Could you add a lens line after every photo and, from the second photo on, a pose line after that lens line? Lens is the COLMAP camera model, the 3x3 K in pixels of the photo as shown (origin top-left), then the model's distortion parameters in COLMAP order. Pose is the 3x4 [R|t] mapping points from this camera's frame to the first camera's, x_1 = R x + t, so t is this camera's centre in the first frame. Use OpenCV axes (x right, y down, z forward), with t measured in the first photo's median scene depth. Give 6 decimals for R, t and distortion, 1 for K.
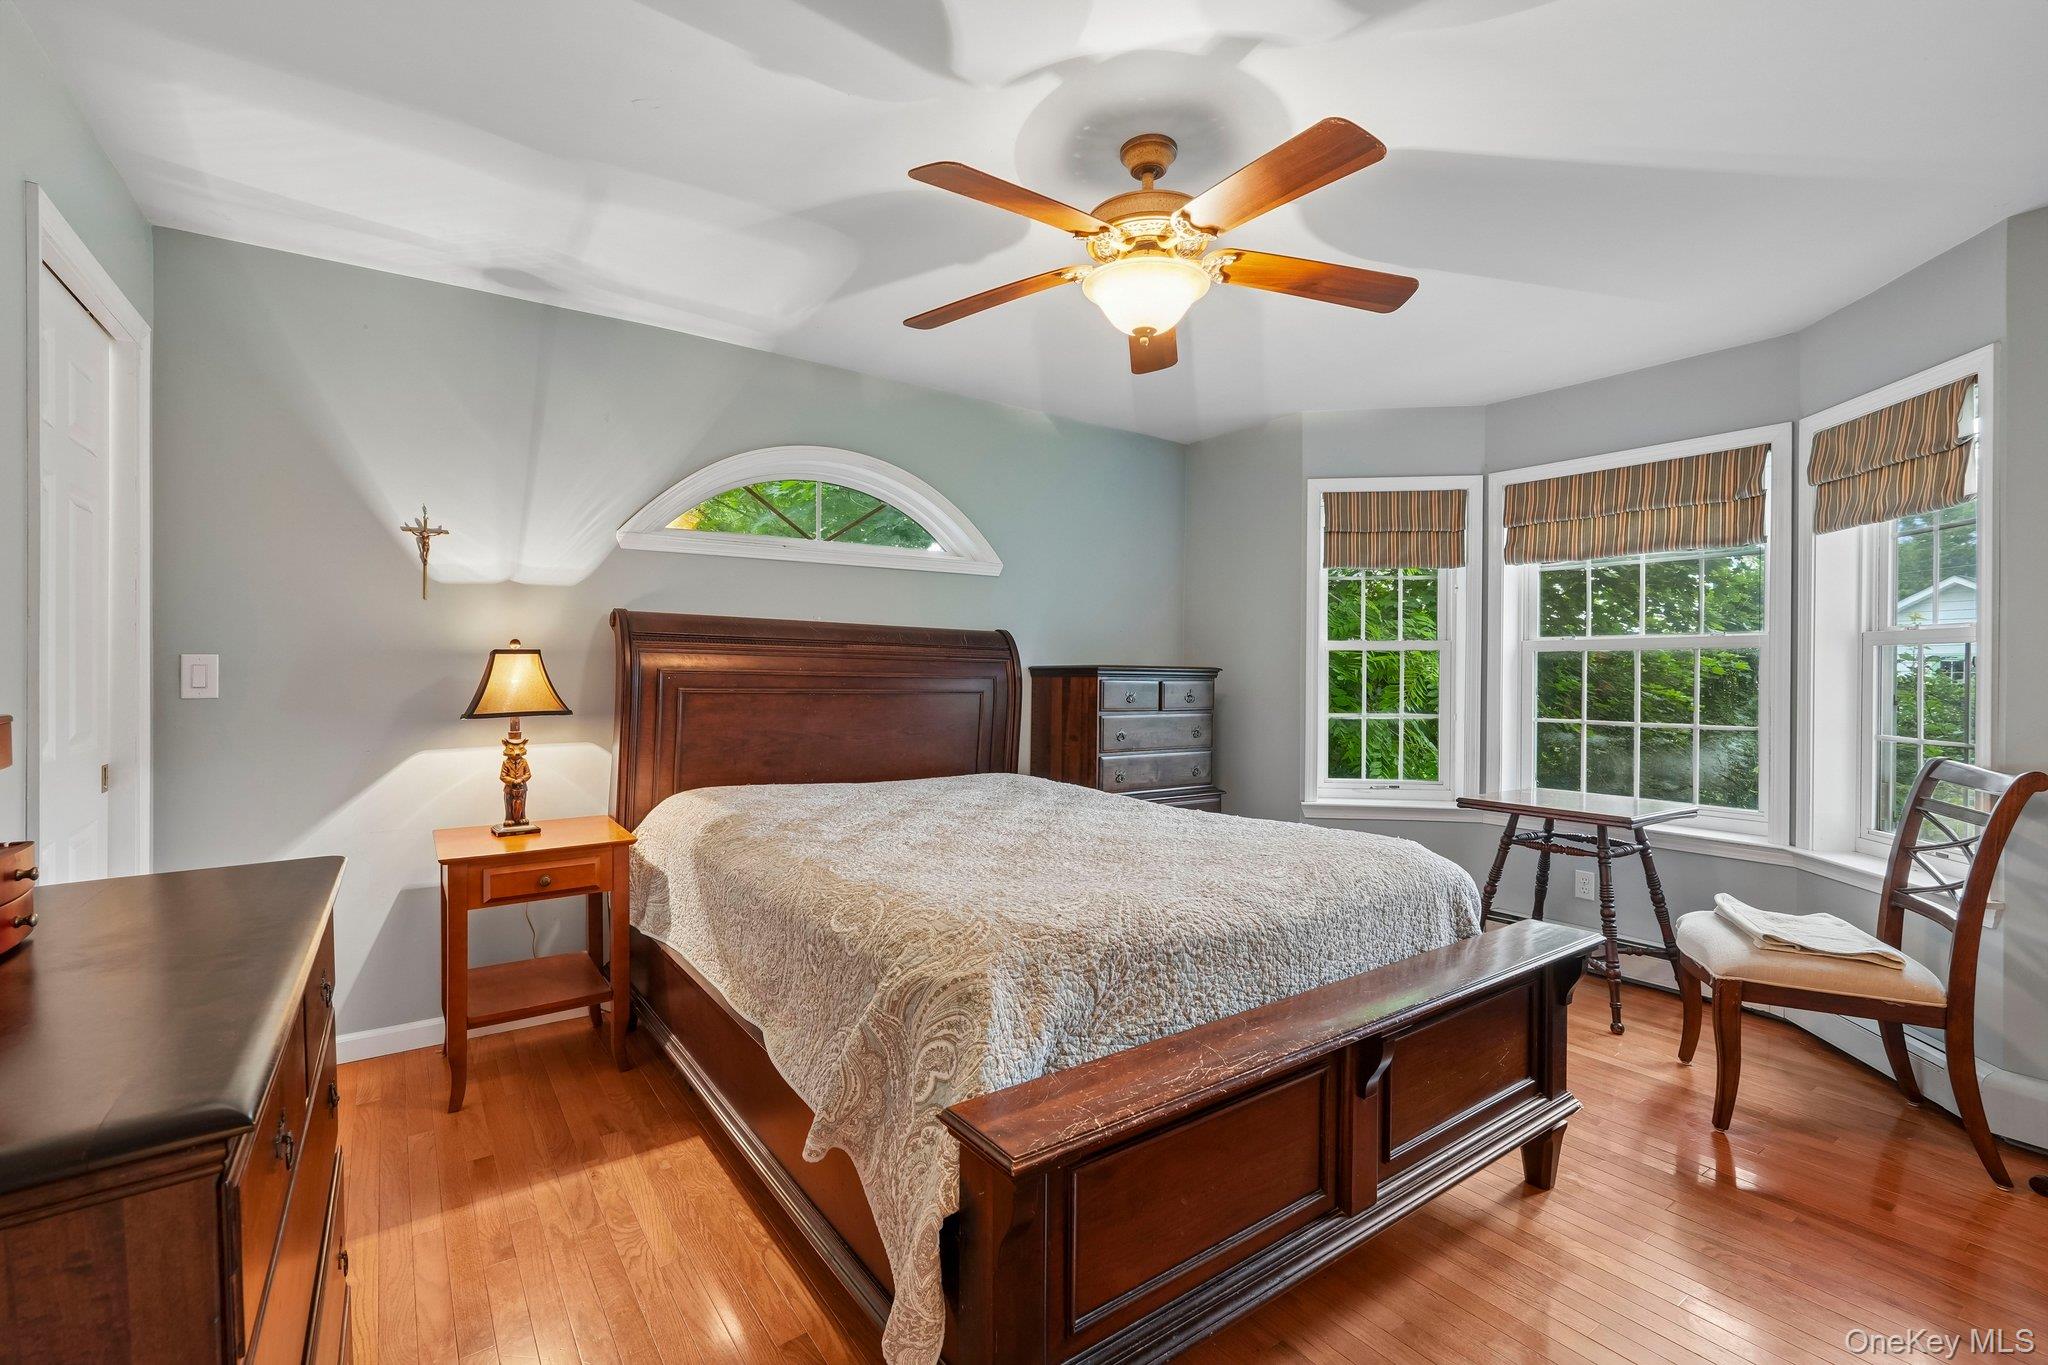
lens RADIAL K [[896.1, 0, 1017.2], [0, 896.1, 684.3], [0, 0, 1]] dist [-0.011966, 0.006233]
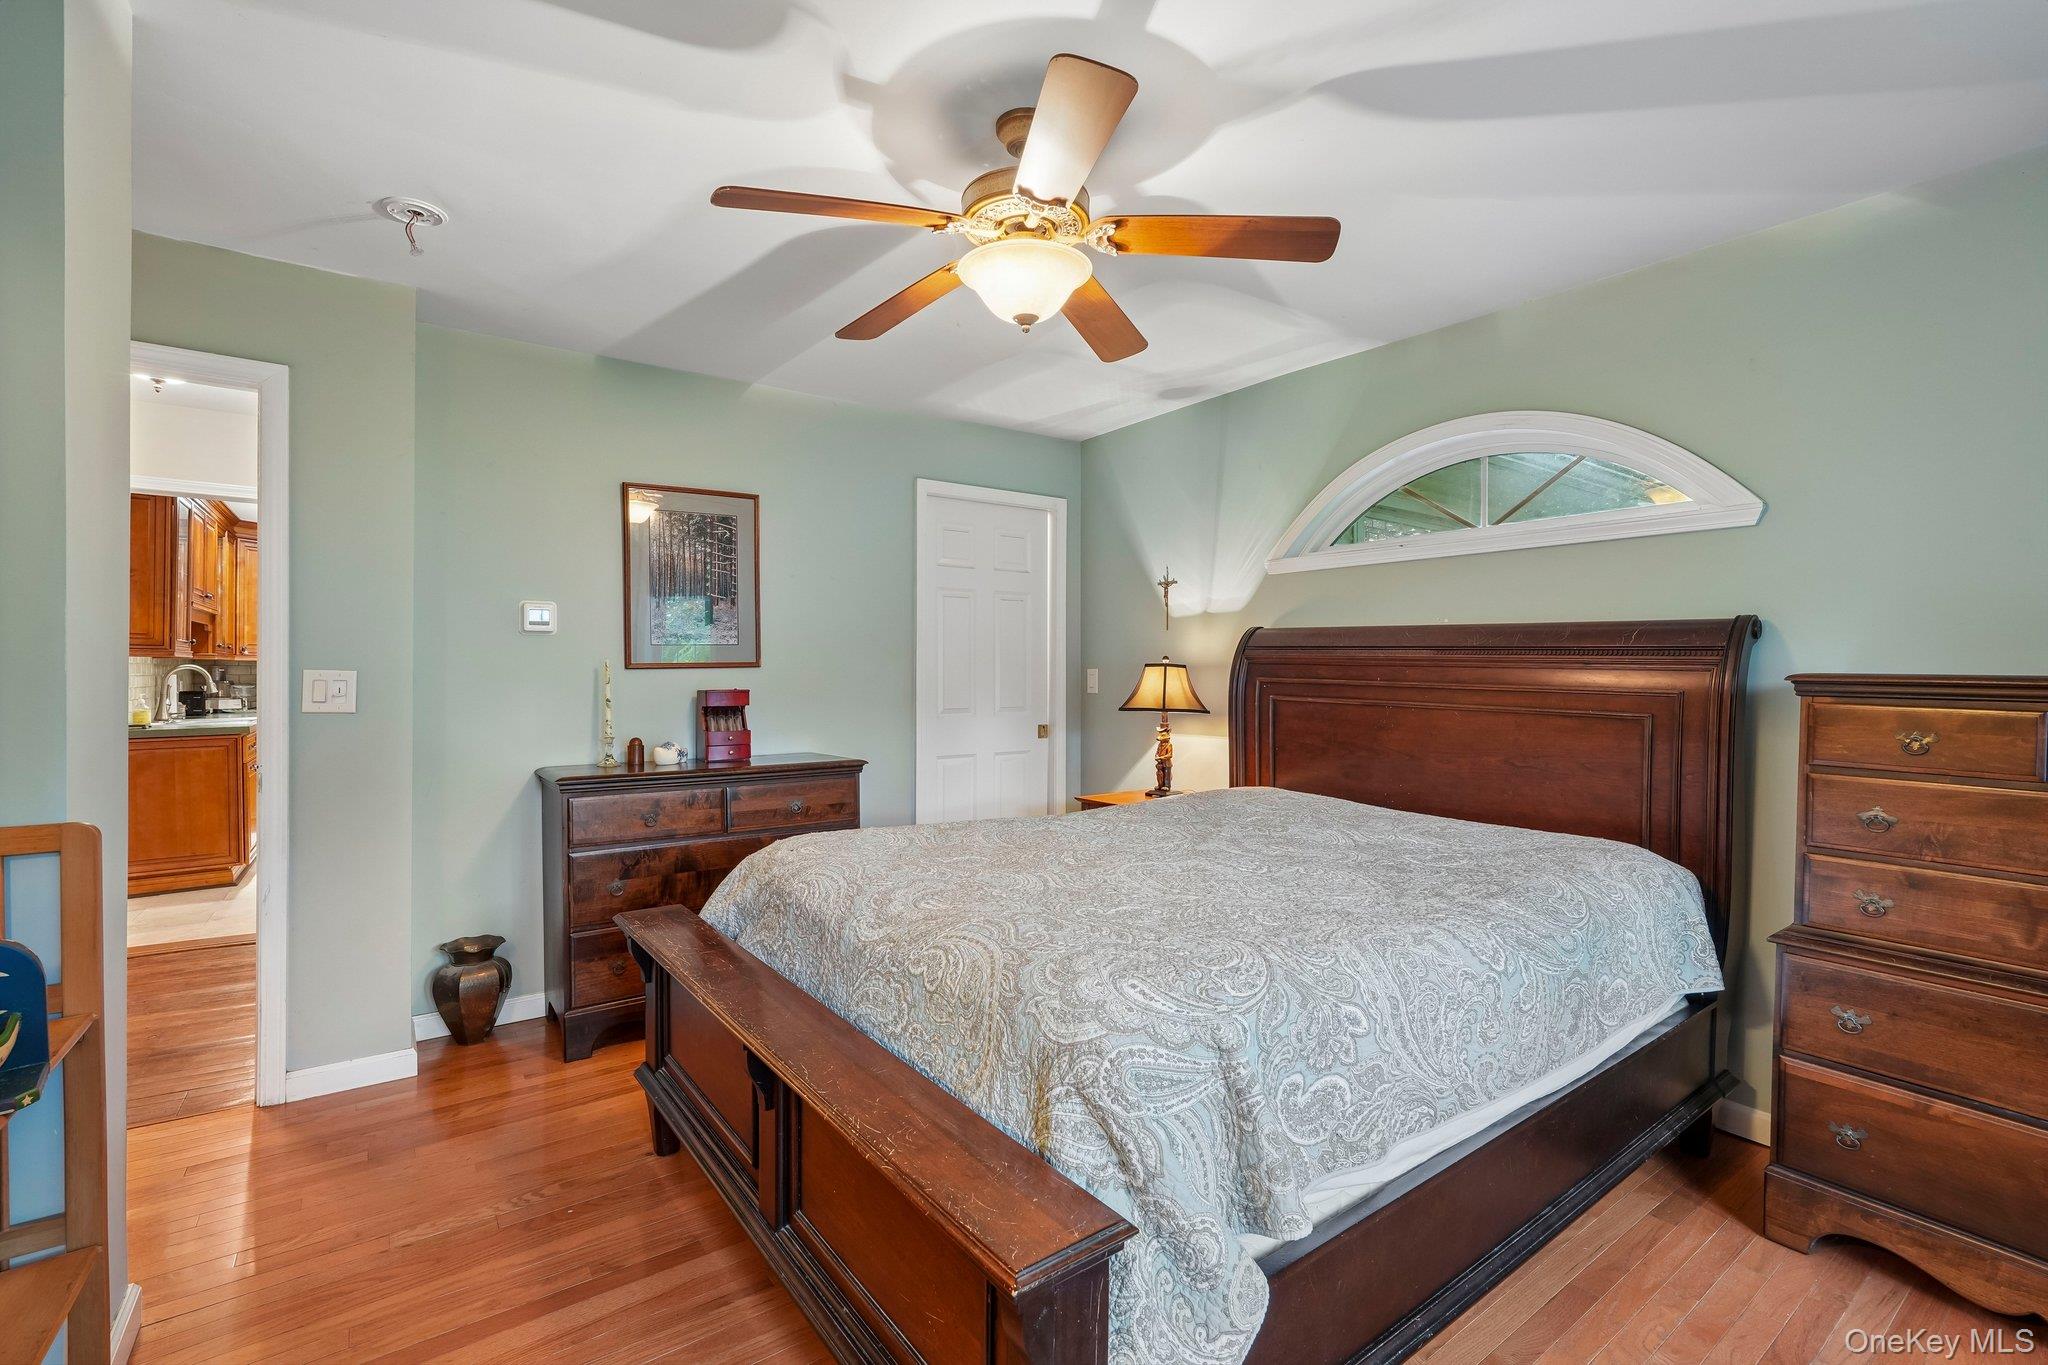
lens RADIAL K [[896.1, 0, 1023.8], [0, 896.1, 680.5], [0, 0, 1]] dist [-0.011966, 0.006233]
pose [[0.035276, 0.005564, -0.999362, 0.780304], [-0.018755, 0.999812, 0.004904, -0.014549], [0.999202, 0.018571, 0.035374, 0.698669]]
